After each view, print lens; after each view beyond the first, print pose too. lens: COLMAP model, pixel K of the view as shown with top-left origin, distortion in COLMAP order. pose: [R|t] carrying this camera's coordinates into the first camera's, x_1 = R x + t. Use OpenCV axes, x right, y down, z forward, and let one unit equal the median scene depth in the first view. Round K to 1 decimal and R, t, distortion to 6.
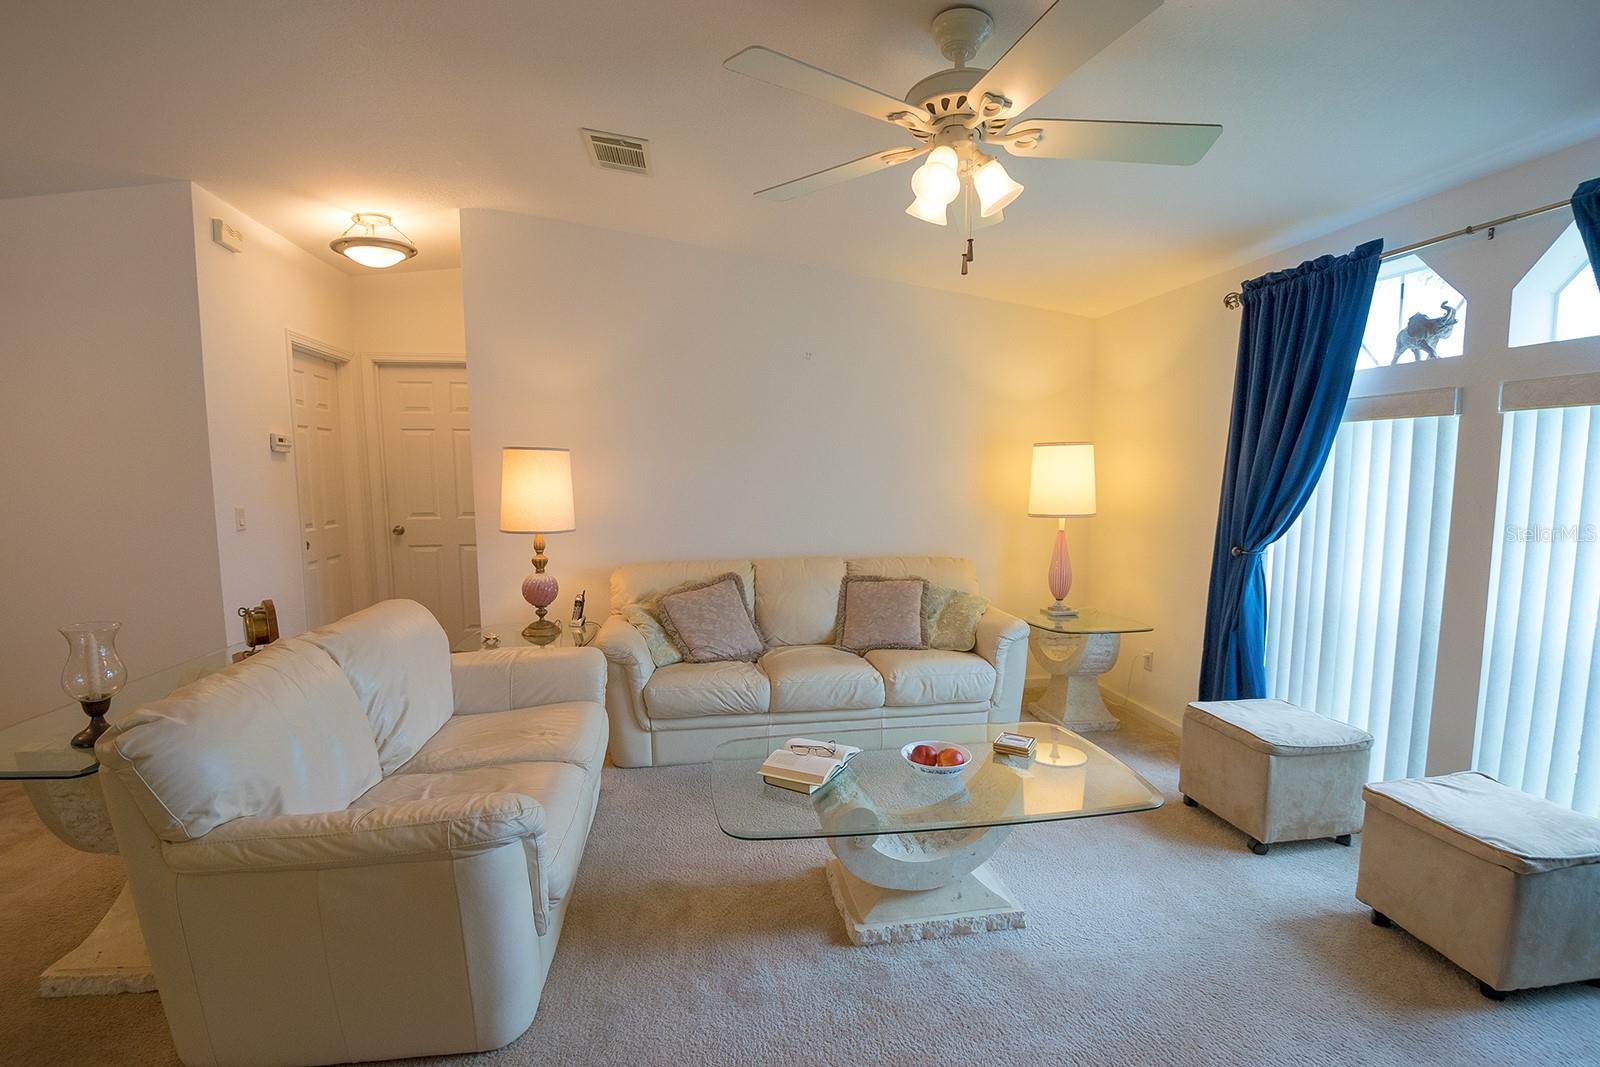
lens RADIAL K [[689.7, 0, 797.8], [0, 689.7, 541.9], [0, 0, 1]] dist [0.000990, -0.013245]
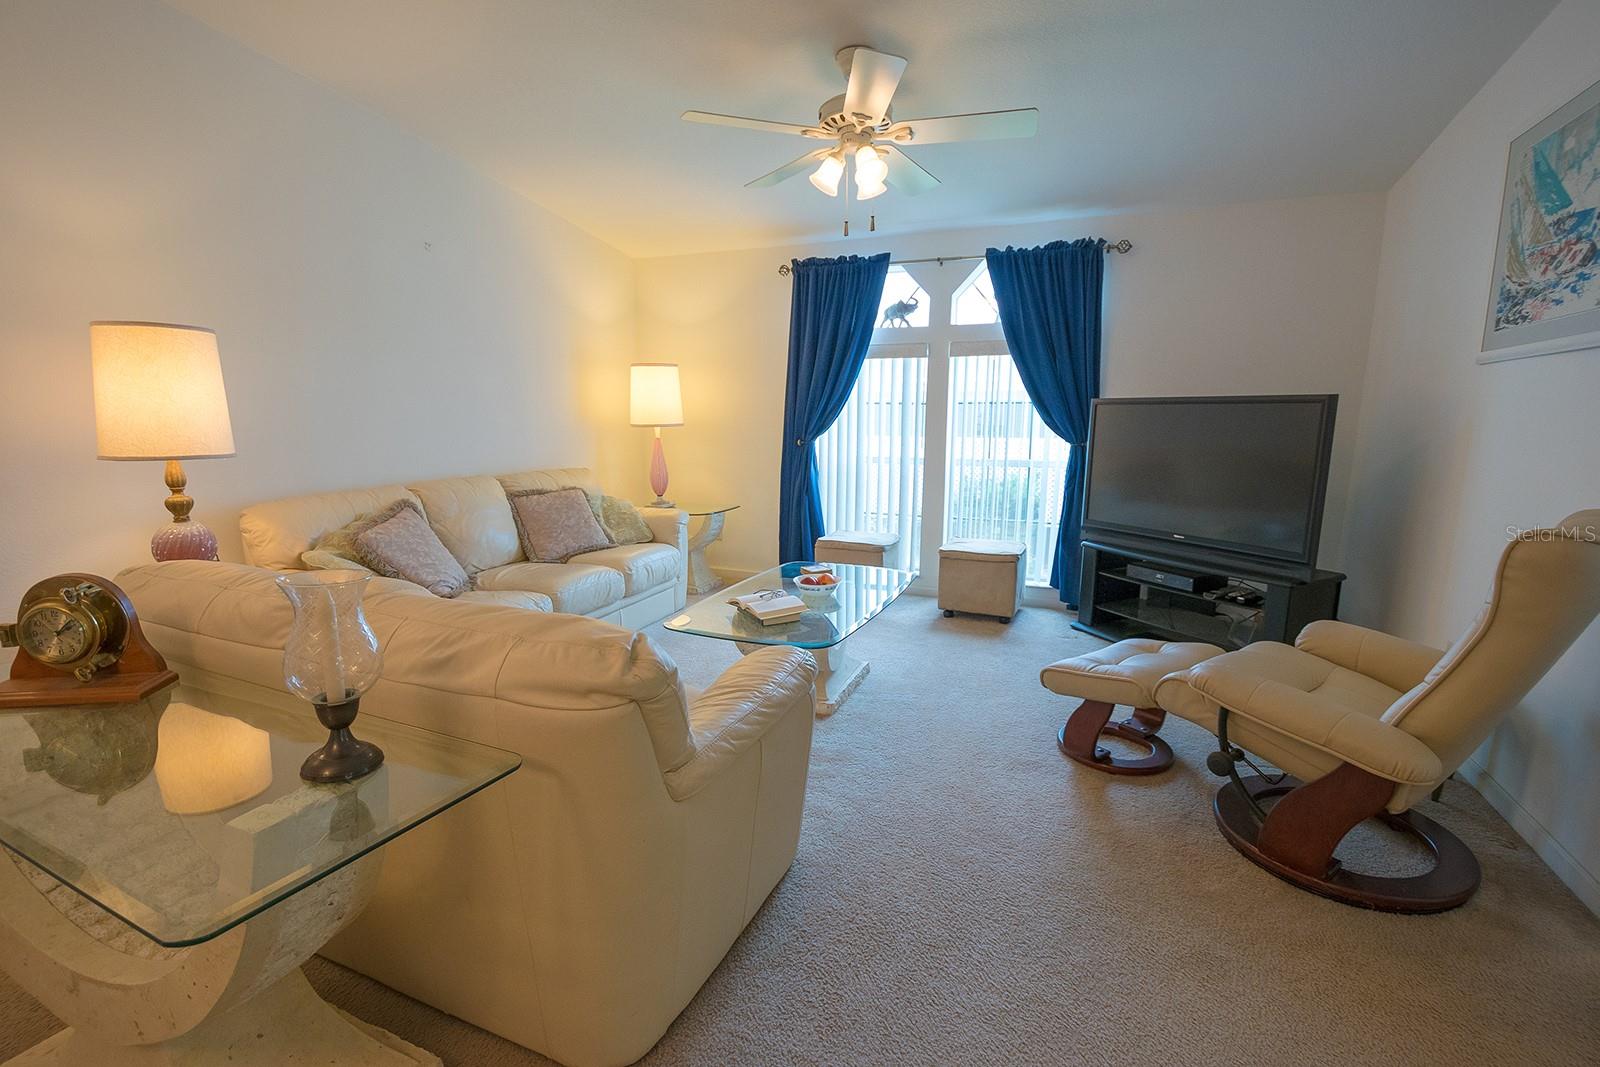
lens RADIAL K [[683.1, 0, 797.5], [0, 683.1, 529.8], [0, 0, 1]] dist [-0.000528, -0.000237]
pose [[0.547750, -0.144539, 0.824062, -0.657259], [0.080254, 0.989499, 0.120212, 0.024339], [-0.832784, 0.000288, 0.553598, 0.178383]]
